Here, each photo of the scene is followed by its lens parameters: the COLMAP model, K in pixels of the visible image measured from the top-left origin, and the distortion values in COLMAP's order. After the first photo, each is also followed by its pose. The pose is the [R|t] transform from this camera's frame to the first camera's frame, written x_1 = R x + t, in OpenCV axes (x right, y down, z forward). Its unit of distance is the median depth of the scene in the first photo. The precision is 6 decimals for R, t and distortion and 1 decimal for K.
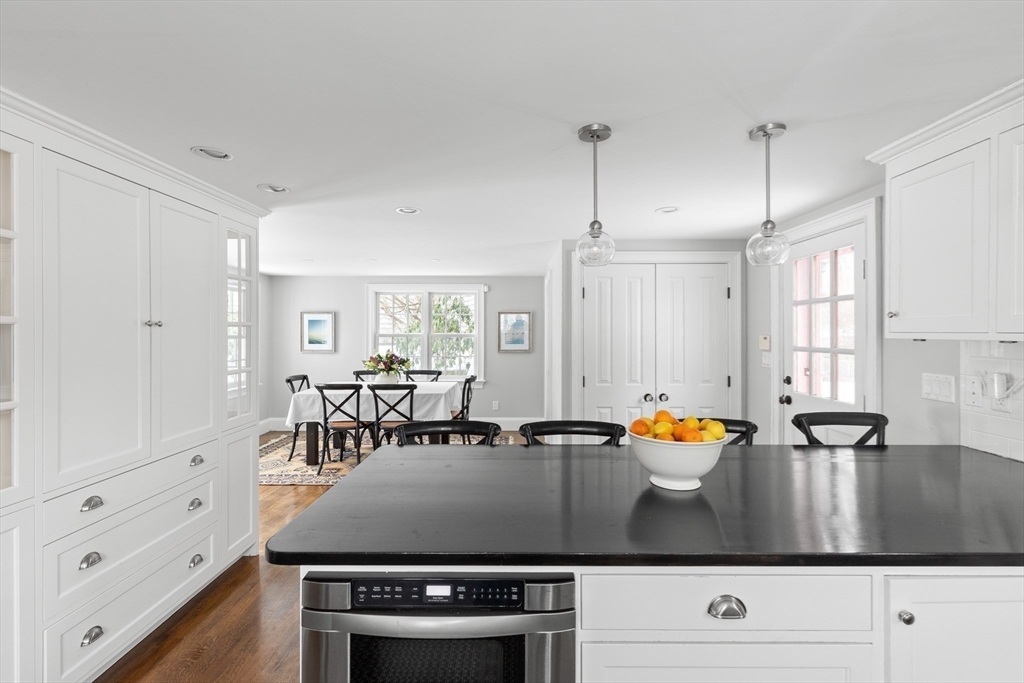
lens RADIAL K [[451.2, 0, 512.0], [0, 451.2, 341.5], [0, 0, 1]] dist [-0.019695, 0.000007]
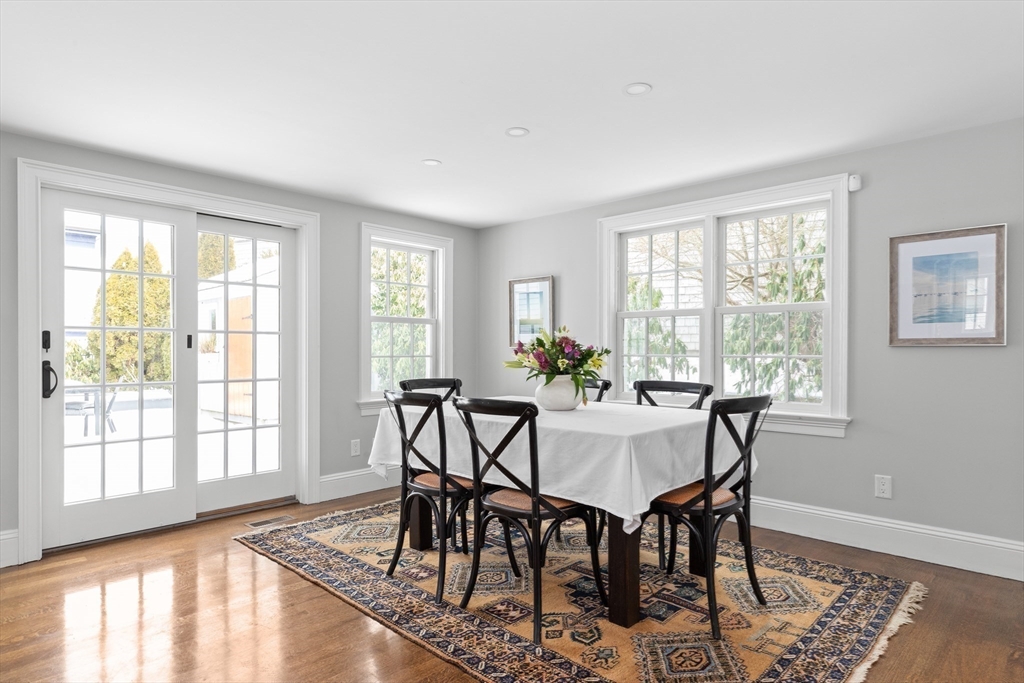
lens RADIAL K [[580.3, 0, 511.1], [0, 580.3, 352.8], [0, 0, 1]] dist [0.002901, 0.000344]
pose [[0.732264, 0.003112, -0.681013, 0.068433], [-0.014902, 0.999823, -0.011454, 0.040539], [0.680858, 0.018536, 0.732181, 0.431869]]
